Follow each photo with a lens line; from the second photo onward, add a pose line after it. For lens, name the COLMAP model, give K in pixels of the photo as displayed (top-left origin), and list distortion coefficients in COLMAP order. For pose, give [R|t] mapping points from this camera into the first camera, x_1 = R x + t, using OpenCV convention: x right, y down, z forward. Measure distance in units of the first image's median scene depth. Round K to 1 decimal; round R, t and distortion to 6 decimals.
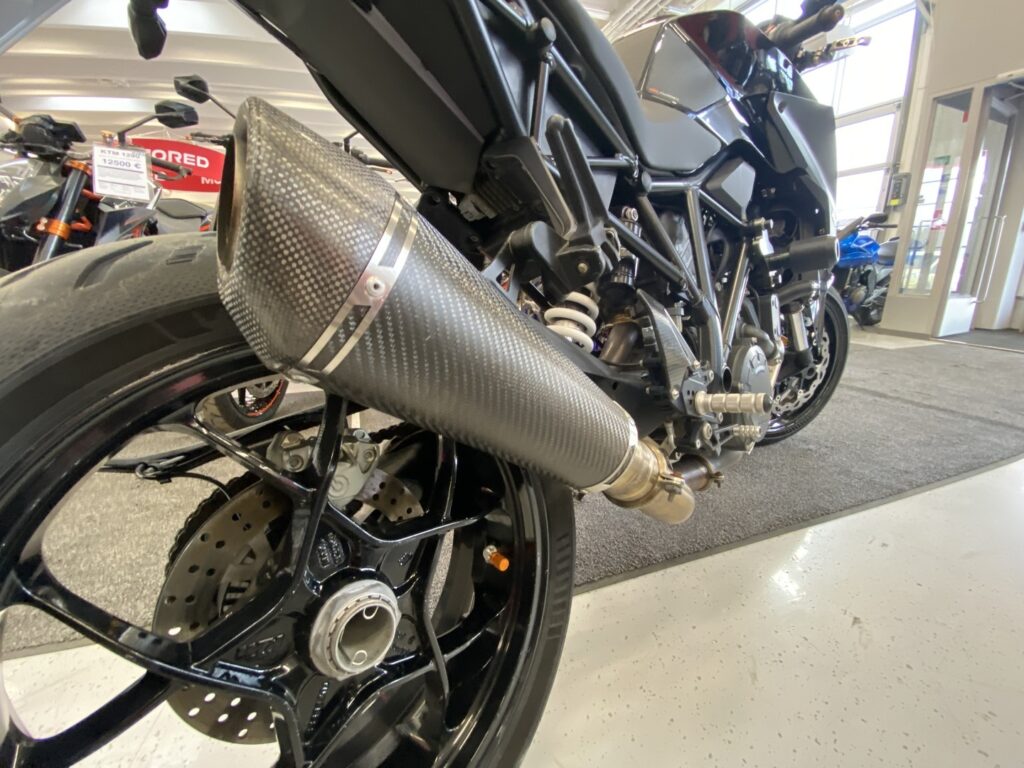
lens RADIAL K [[423.8, 0, 507.9], [0, 423.8, 385.3], [0, 0, 1]] dist [-0.023594, -0.000804]
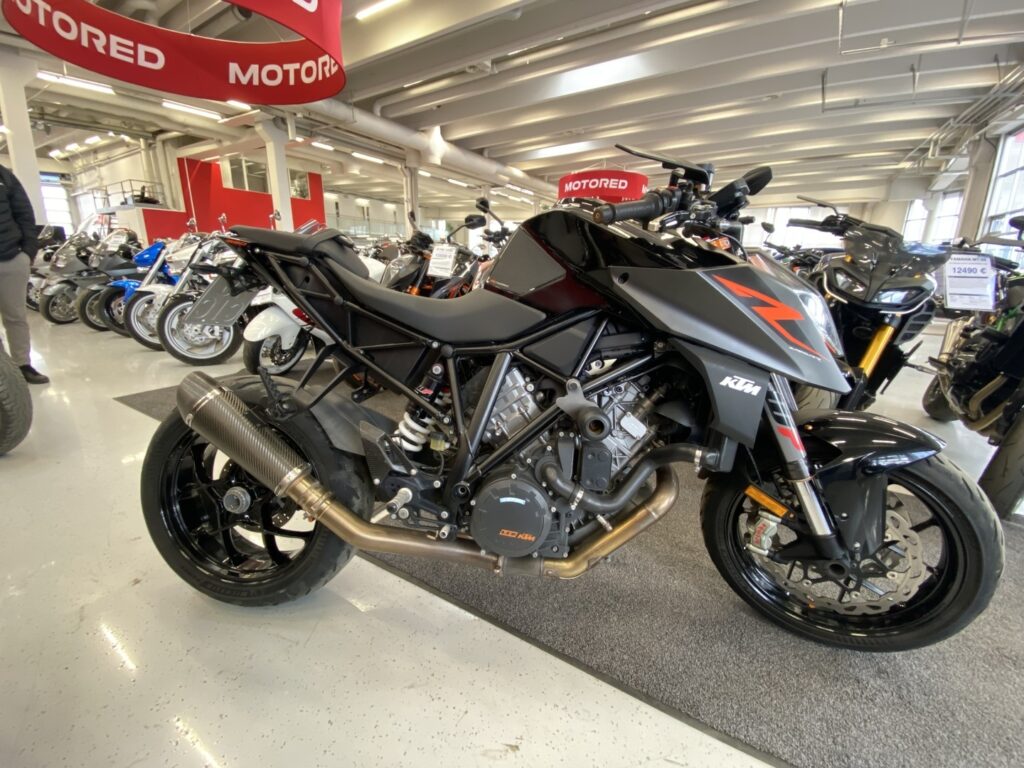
lens RADIAL K [[414.4, 0, 509.9], [0, 414.4, 385.8], [0, 0, 1]] dist [0.010505, -0.015699]
pose [[0.637830, 0.228966, -0.735356, 0.706785], [-0.224264, 0.968628, 0.107078, -0.249107], [0.736803, 0.096616, 0.669168, 0.067421]]
